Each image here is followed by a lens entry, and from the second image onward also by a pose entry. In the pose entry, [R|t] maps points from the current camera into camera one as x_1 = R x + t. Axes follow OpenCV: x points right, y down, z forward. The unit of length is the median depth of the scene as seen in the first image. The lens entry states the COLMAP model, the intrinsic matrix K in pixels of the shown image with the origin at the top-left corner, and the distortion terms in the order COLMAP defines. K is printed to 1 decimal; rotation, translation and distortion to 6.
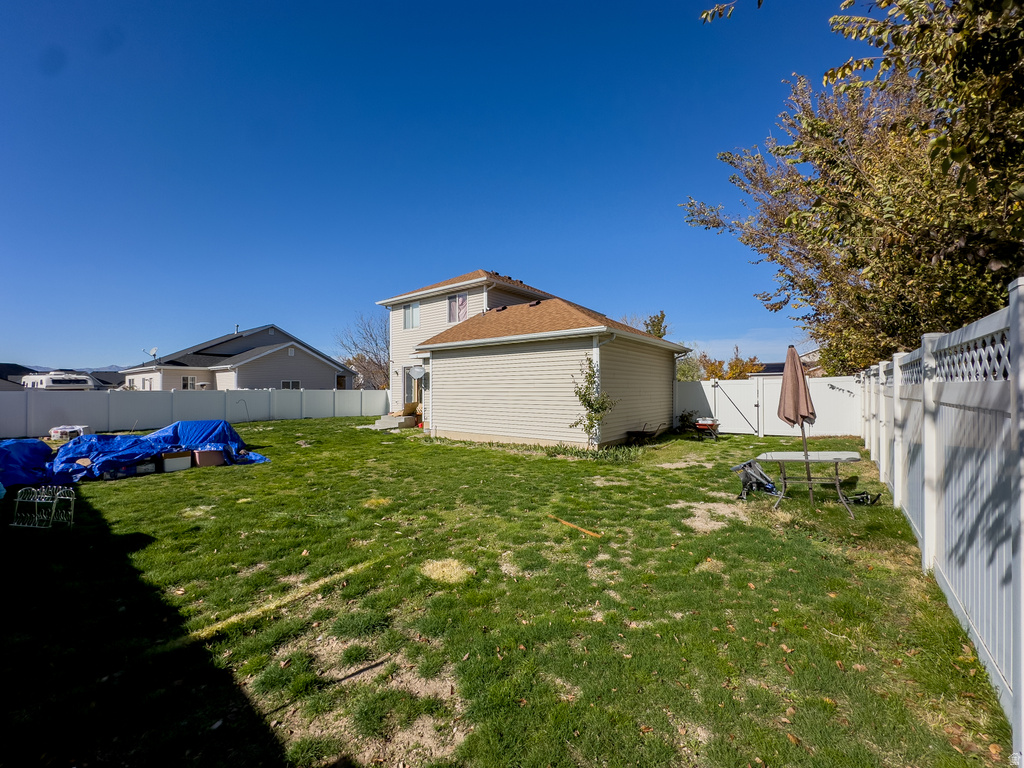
lens RADIAL K [[411.0, 0, 513.6], [0, 411.0, 388.0], [0, 0, 1]] dist [-0.002269, 0.000131]
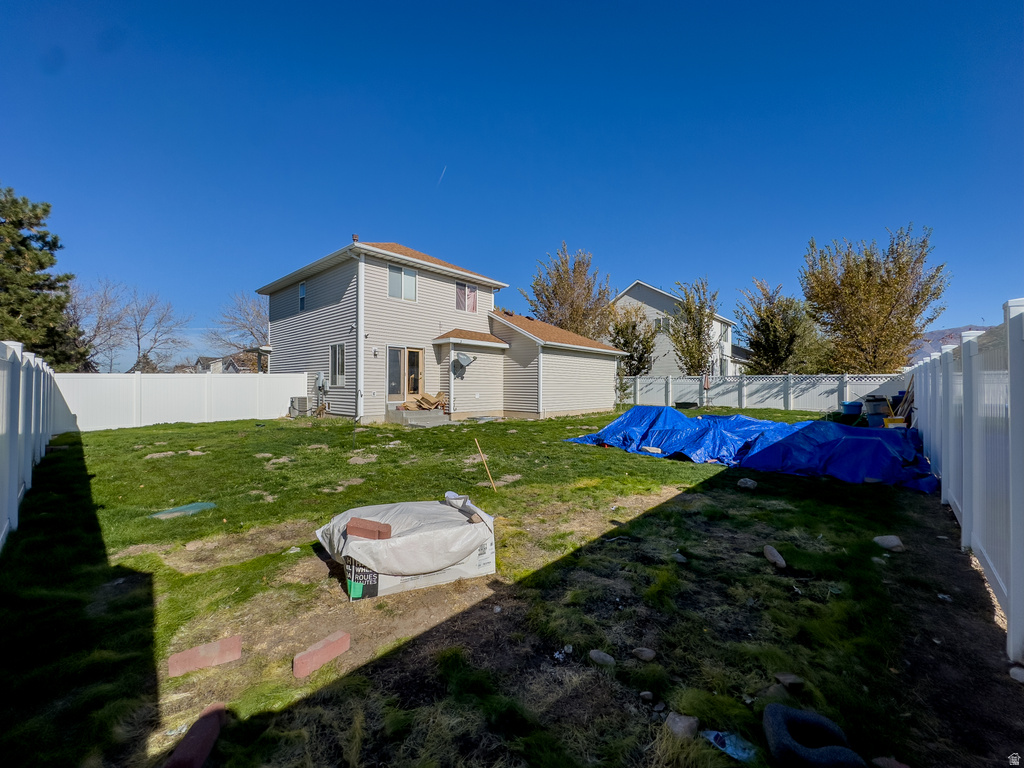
lens RADIAL K [[411.0, 0, 513.6], [0, 411.0, 385.4], [0, 0, 1]] dist [-0.002269, 0.000131]
pose [[0.079951, 0.009401, 0.996754, -1.108553], [-0.010026, 0.999913, -0.008627, 0.027572], [-0.996748, -0.009303, 0.080038, 0.787387]]
